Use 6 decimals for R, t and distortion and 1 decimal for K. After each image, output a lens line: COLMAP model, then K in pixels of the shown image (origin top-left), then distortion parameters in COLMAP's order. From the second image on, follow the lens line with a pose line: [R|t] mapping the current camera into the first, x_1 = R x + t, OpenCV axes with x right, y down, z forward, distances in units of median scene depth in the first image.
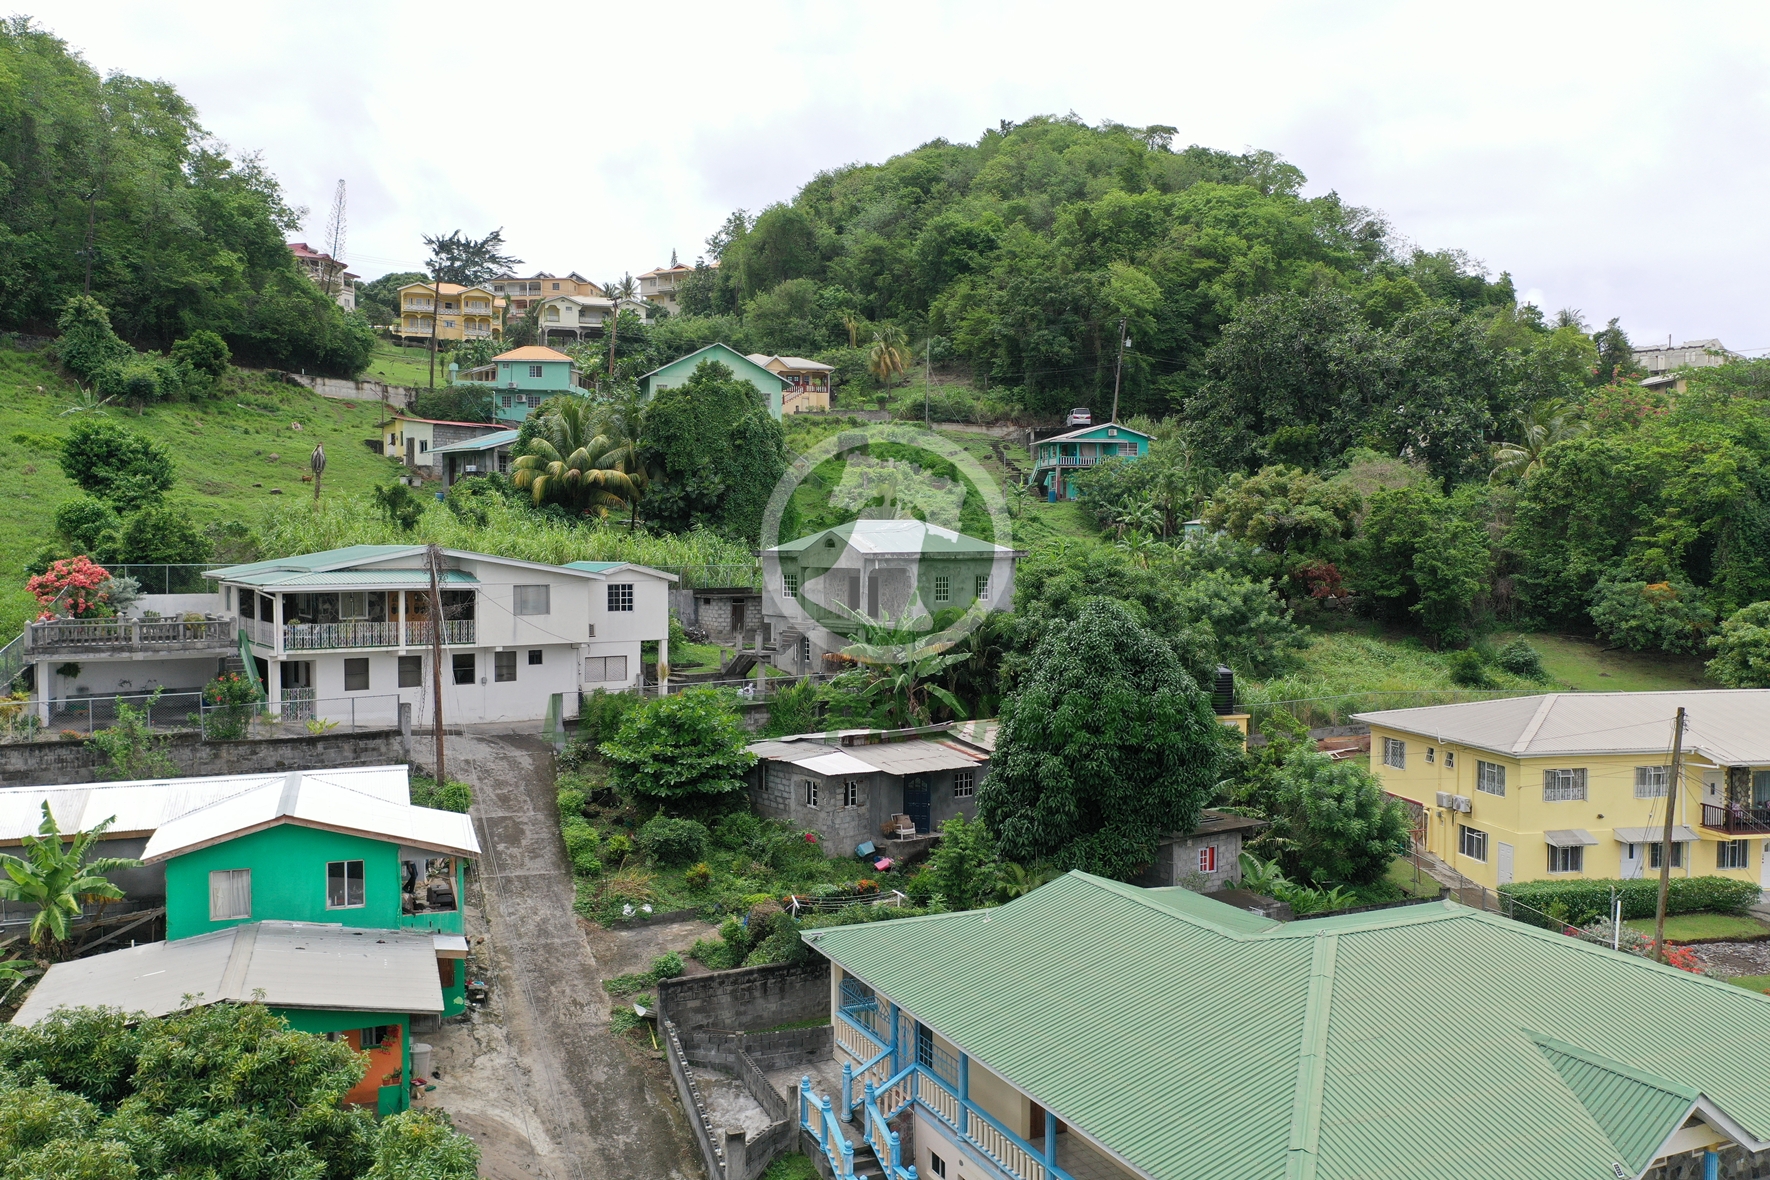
lens RADIAL K [[1412.9, 0, 885.0], [0, 1412.9, 590.0], [0, 0, 1]] dist [0.003769, -0.007308]
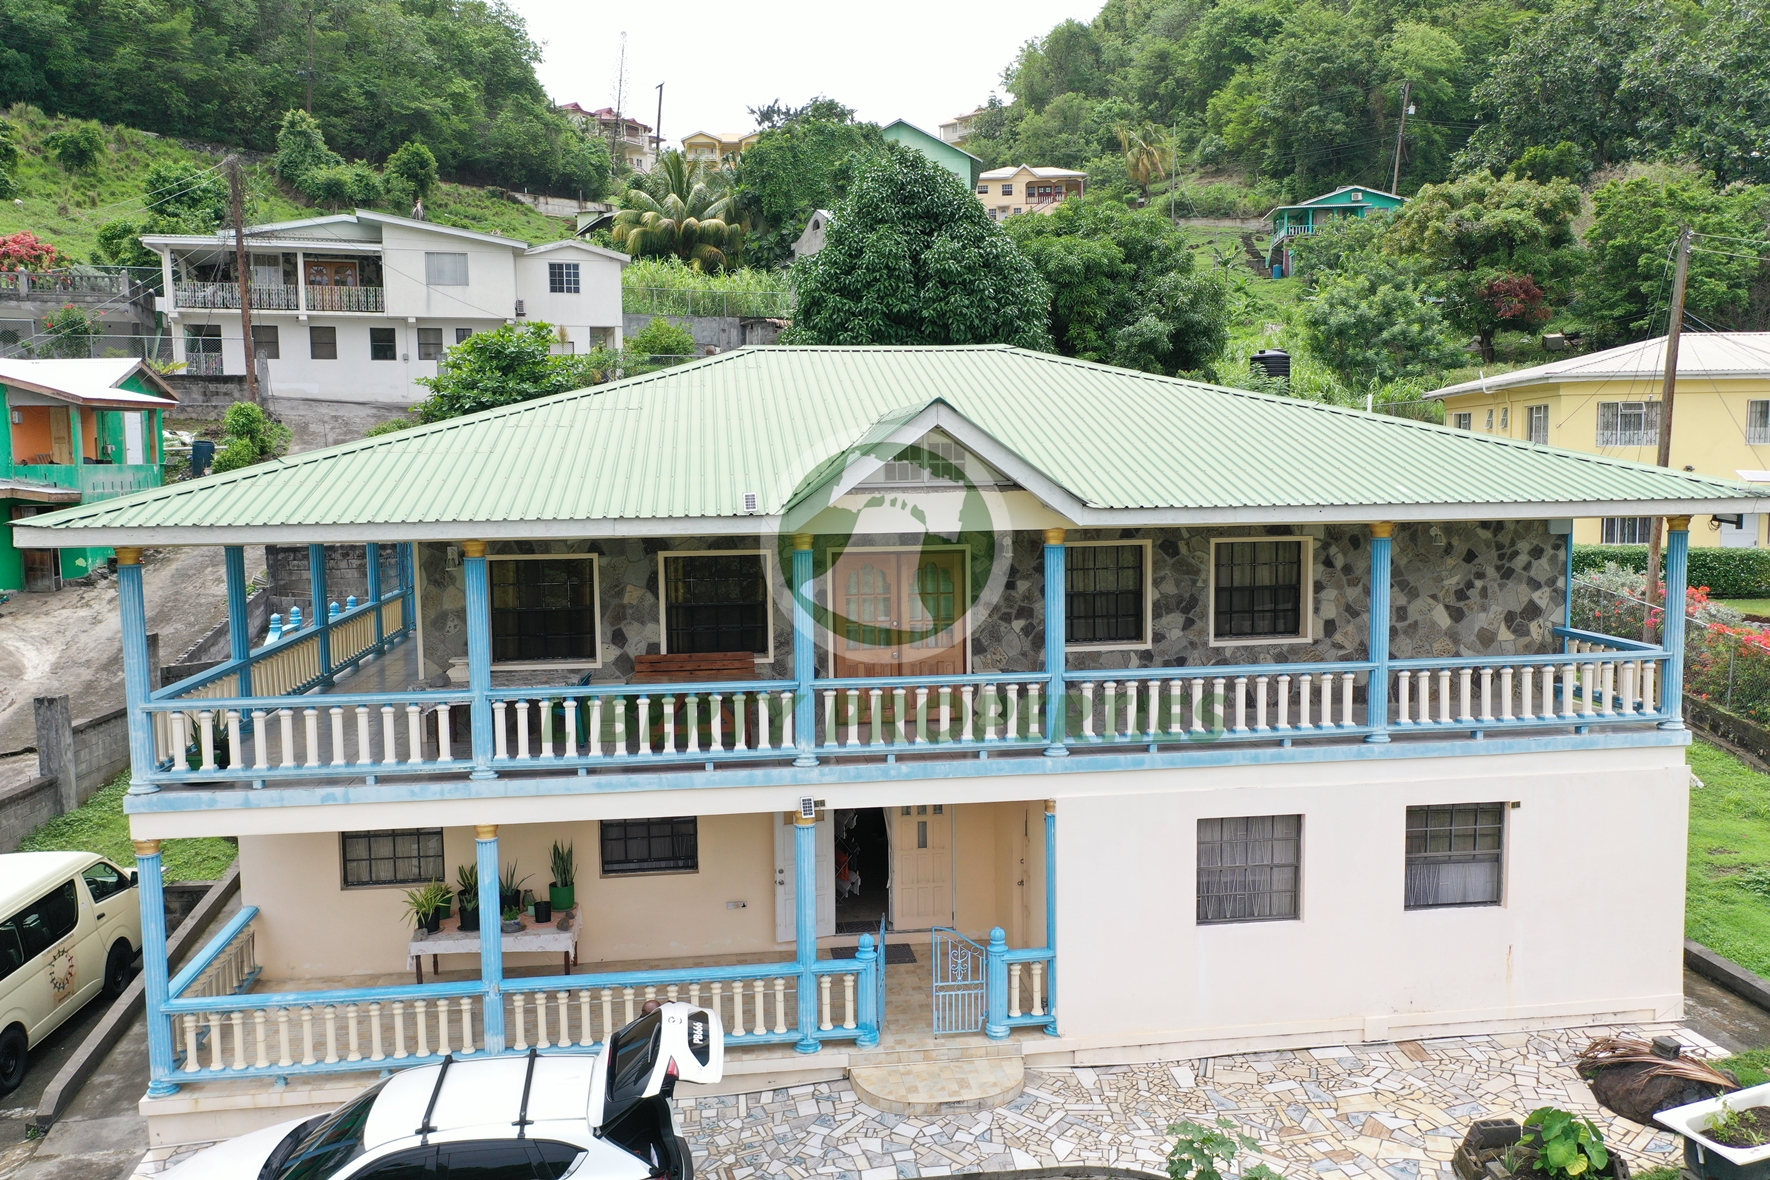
lens RADIAL K [[1412.9, 0, 885.0], [0, 1412.9, 590.0], [0, 0, 1]] dist [0.003769, -0.007308]
pose [[0.957389, 0.012255, -0.288541, 0.199525], [0.005044, 0.998237, 0.059135, 0.109790], [0.288757, -0.058070, 0.955640, 0.115670]]
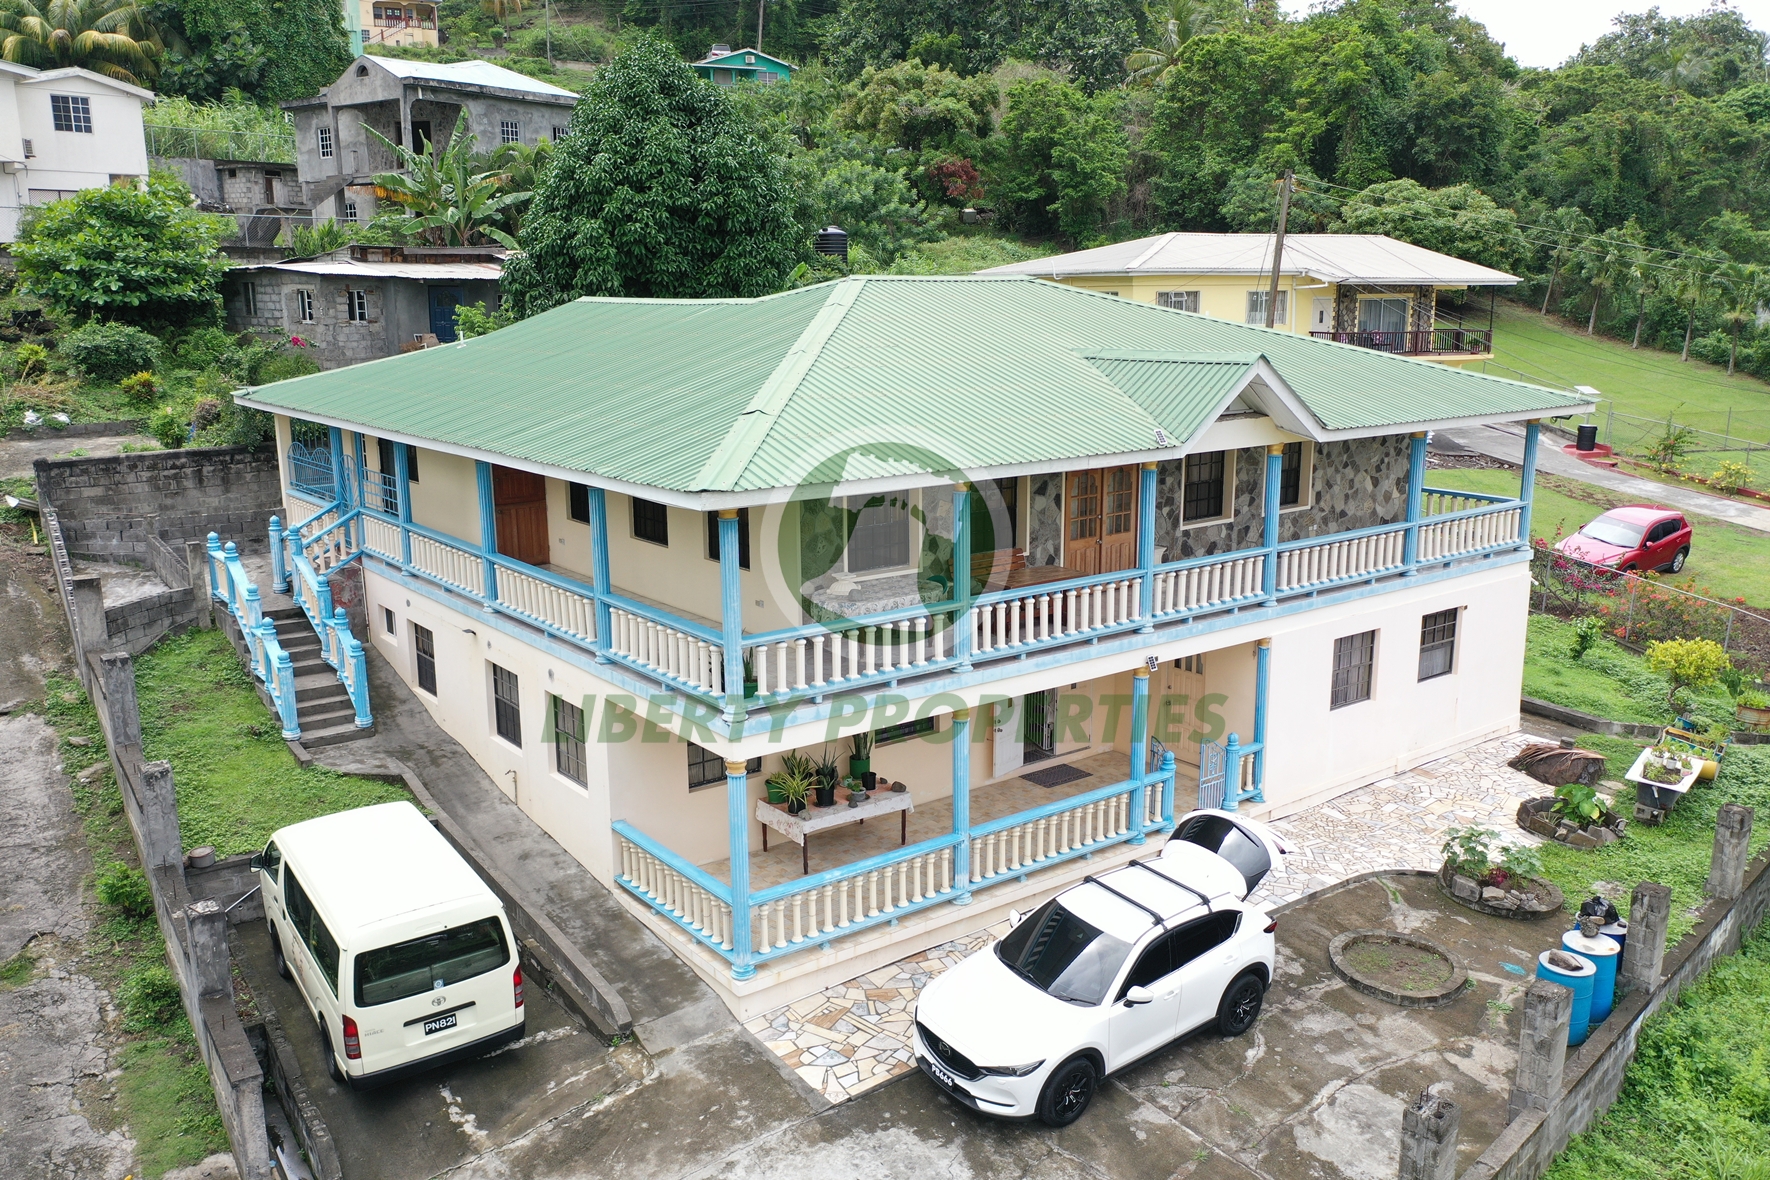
lens RADIAL K [[1415.5, 0, 898.3], [0, 1415.5, 591.5], [0, 0, 1]] dist [-0.007780, 0.009783]
pose [[0.974180, -0.053548, 0.219329, 0.052087], [0.013870, 0.983826, 0.178588, 0.093635], [-0.225344, -0.170935, 0.959167, 0.068041]]
